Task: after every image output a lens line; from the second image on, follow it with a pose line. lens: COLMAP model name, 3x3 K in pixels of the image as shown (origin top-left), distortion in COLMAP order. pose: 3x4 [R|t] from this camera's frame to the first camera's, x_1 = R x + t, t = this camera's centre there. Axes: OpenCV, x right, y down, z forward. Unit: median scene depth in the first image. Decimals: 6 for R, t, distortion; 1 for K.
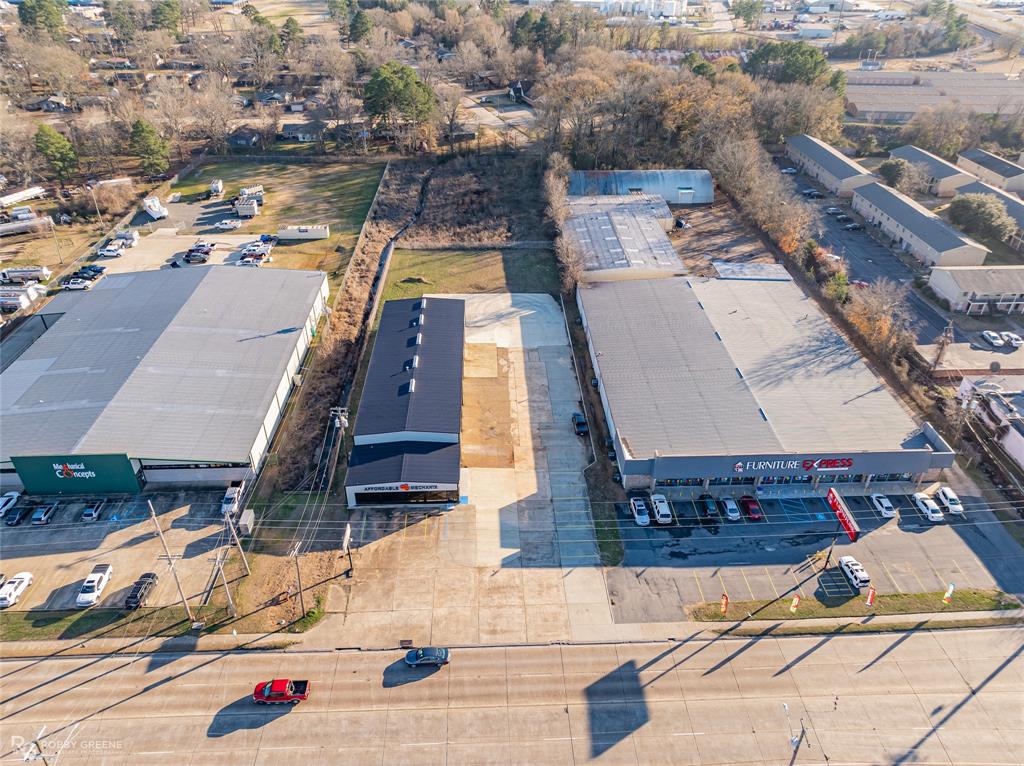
lens RADIAL K [[714.7, 0, 512.9], [0, 714.7, 381.4], [0, 0, 1]] dist [-0.015267, 0.023228]
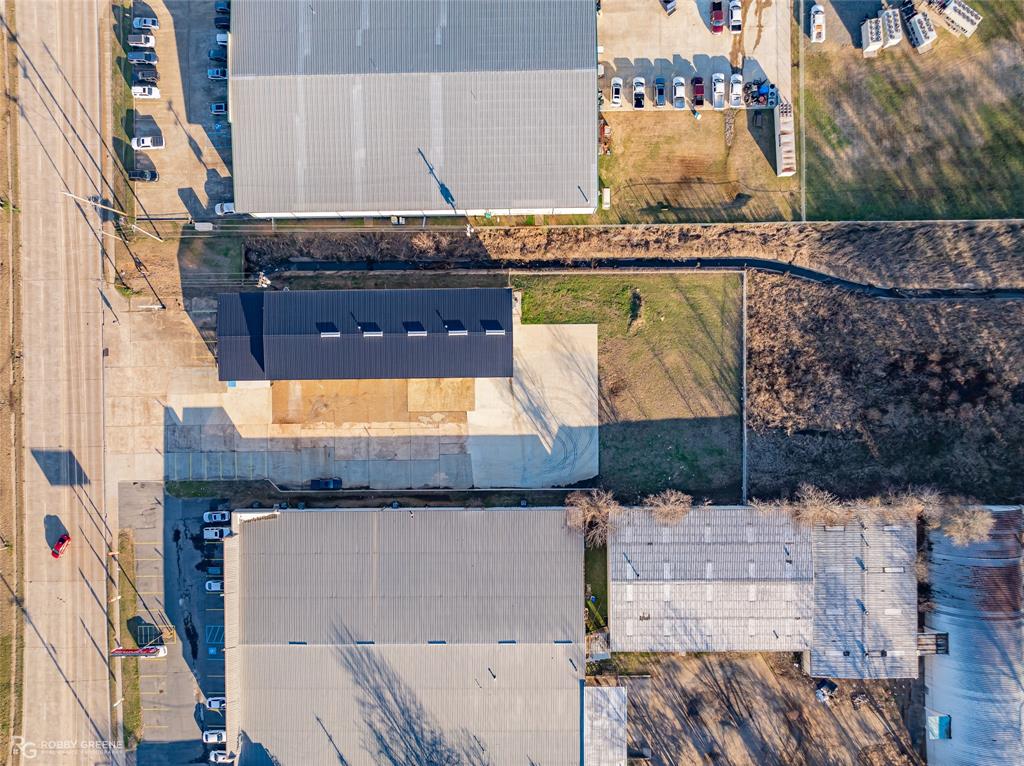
lens RADIAL K [[714.7, 0, 512.9], [0, 714.7, 381.4], [0, 0, 1]] dist [-0.015267, 0.023228]
pose [[-0.027805, 0.999612, -0.001798, -0.066179], [-0.530208, -0.013223, 0.847765, -0.949135], [0.847412, 0.024525, 0.530370, 0.580138]]
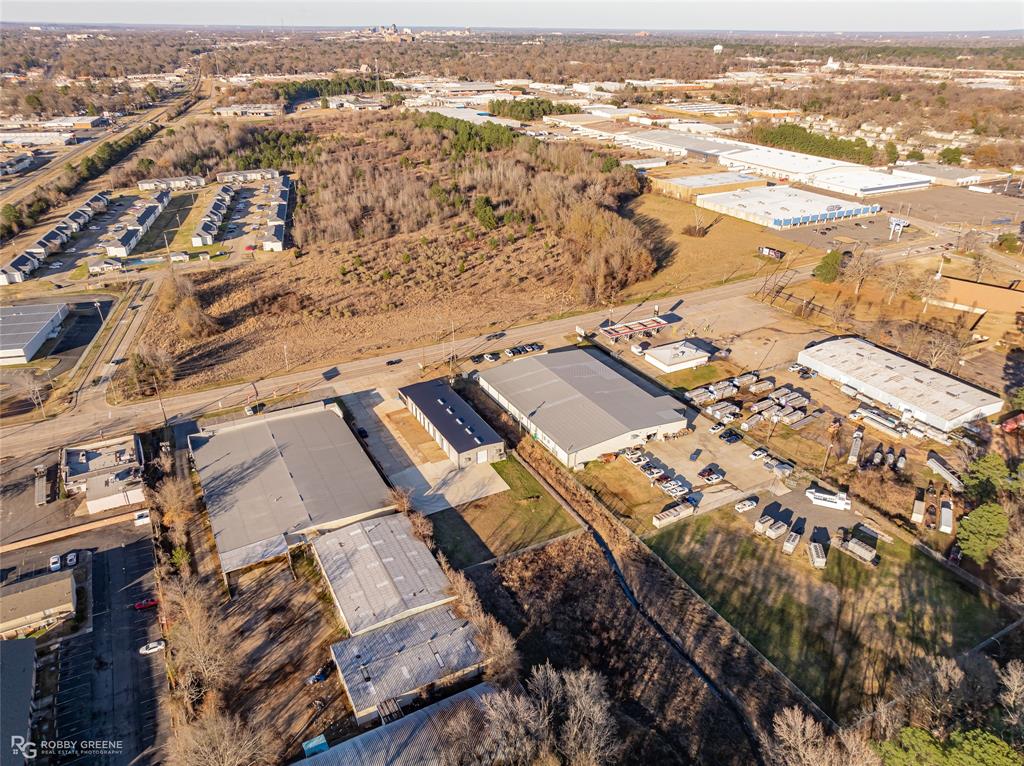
lens RADIAL K [[711.9, 0, 512.9], [0, 711.9, 382.0], [0, 0, 1]] dist [-0.001179, -0.001630]
pose [[-0.897707, 0.189238, -0.397883, 0.444841], [-0.247872, 0.529680, 0.811171, -1.602965], [0.364255, 0.826818, -0.428591, 1.719303]]
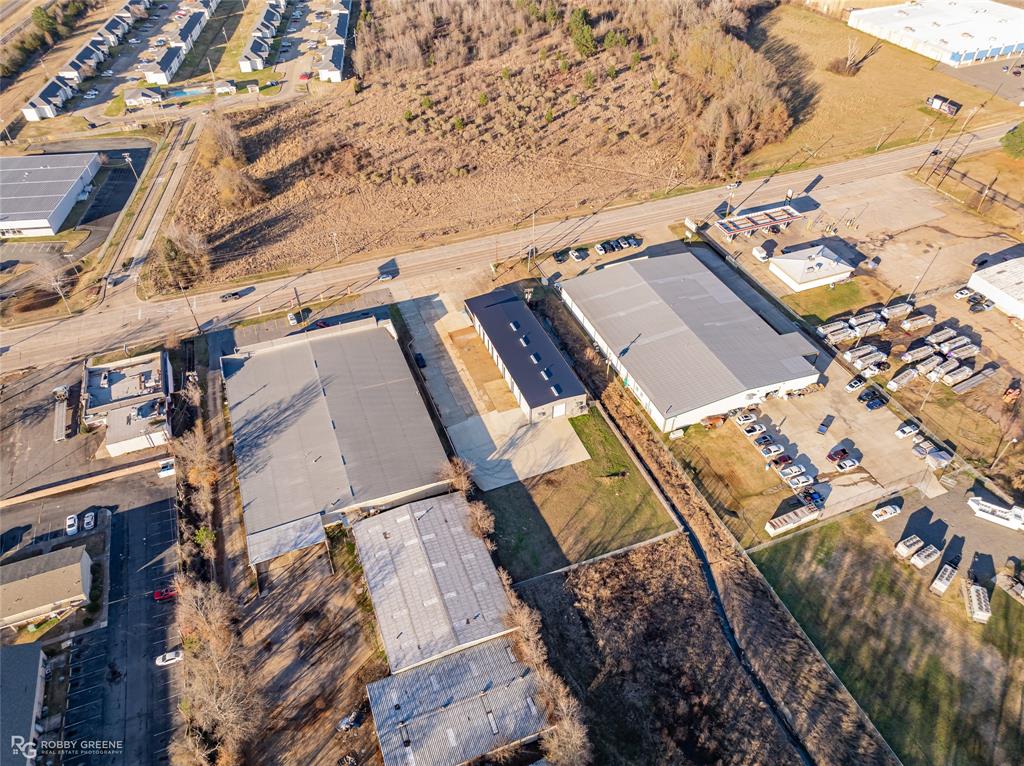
lens RADIAL K [[714.7, 0, 512.9], [0, 714.7, 381.4], [0, 0, 1]] dist [-0.015267, 0.023228]
pose [[-0.944461, 0.220903, -0.243300, 0.284285], [-0.178119, 0.278066, 0.943903, -1.440790], [0.276164, 0.934816, -0.223275, 1.344960]]
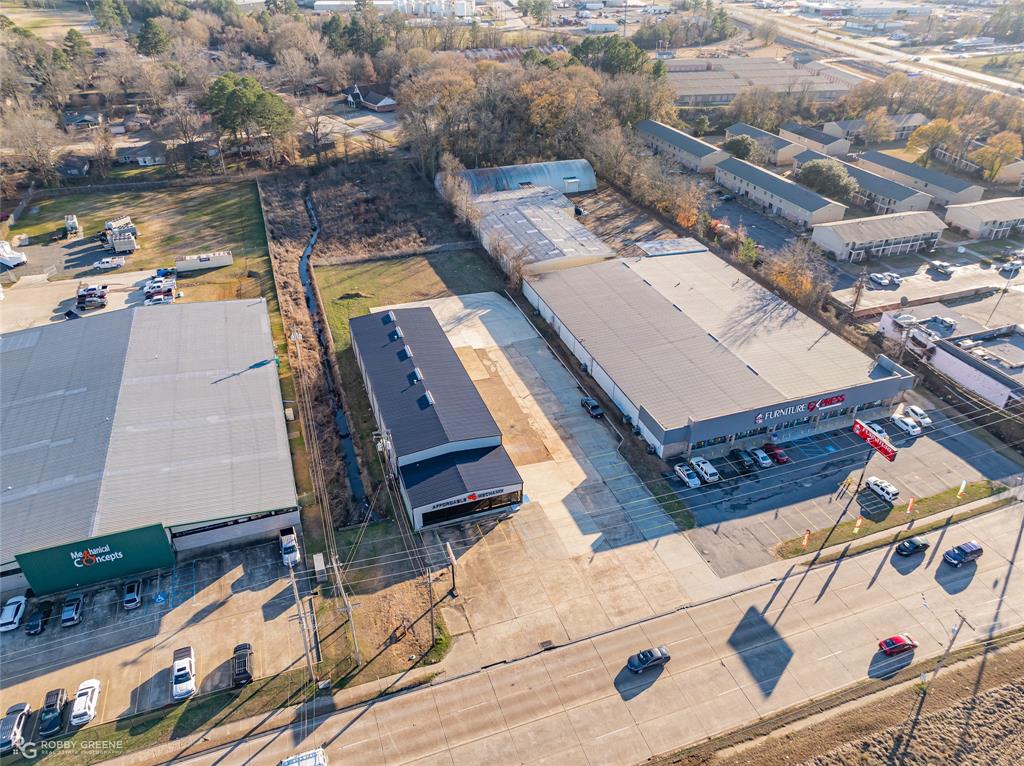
lens RADIAL K [[714.7, 0, 512.9], [0, 714.7, 381.4], [0, 0, 1]] dist [-0.015267, 0.023228]
pose [[0.954525, -0.159923, 0.251607, -0.242704], [0.160549, 0.986860, 0.018180, -0.013610], [-0.251208, 0.023042, 0.967659, 0.024227]]
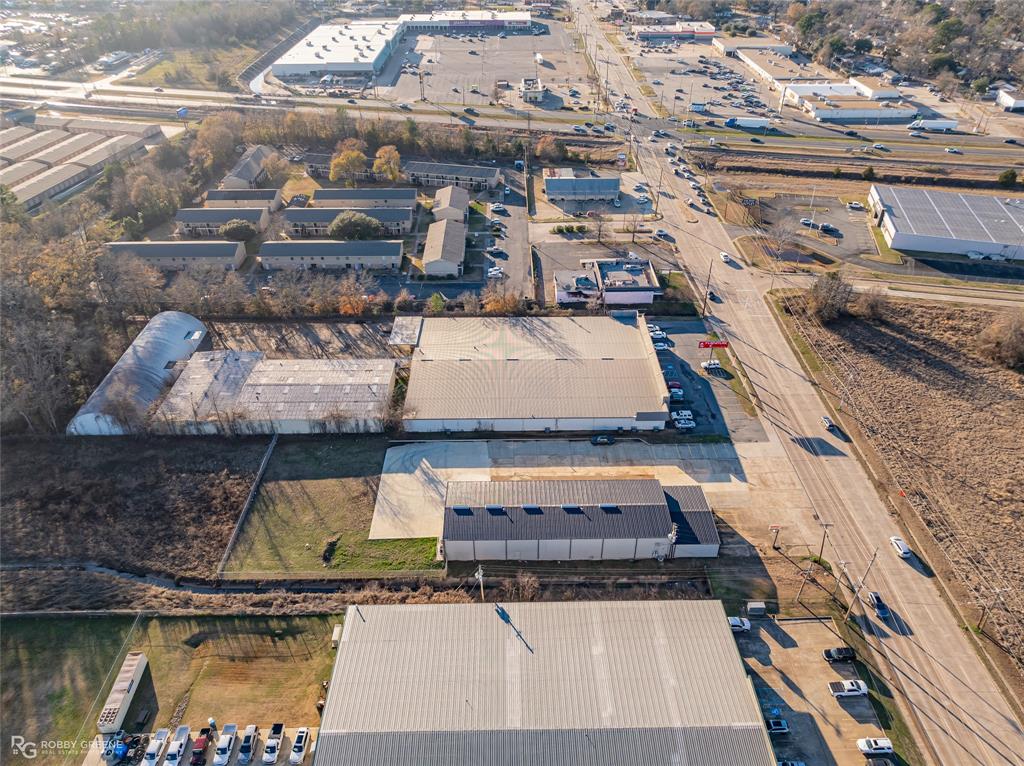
lens RADIAL K [[711.9, 0, 512.9], [0, 711.9, 382.0], [0, 0, 1]] dist [-0.001179, -0.001630]
pose [[0.025012, -0.583366, 0.811824, -0.899814], [0.543881, 0.689317, 0.478577, -0.722229], [-0.838789, 0.429566, 0.334523, 0.560071]]
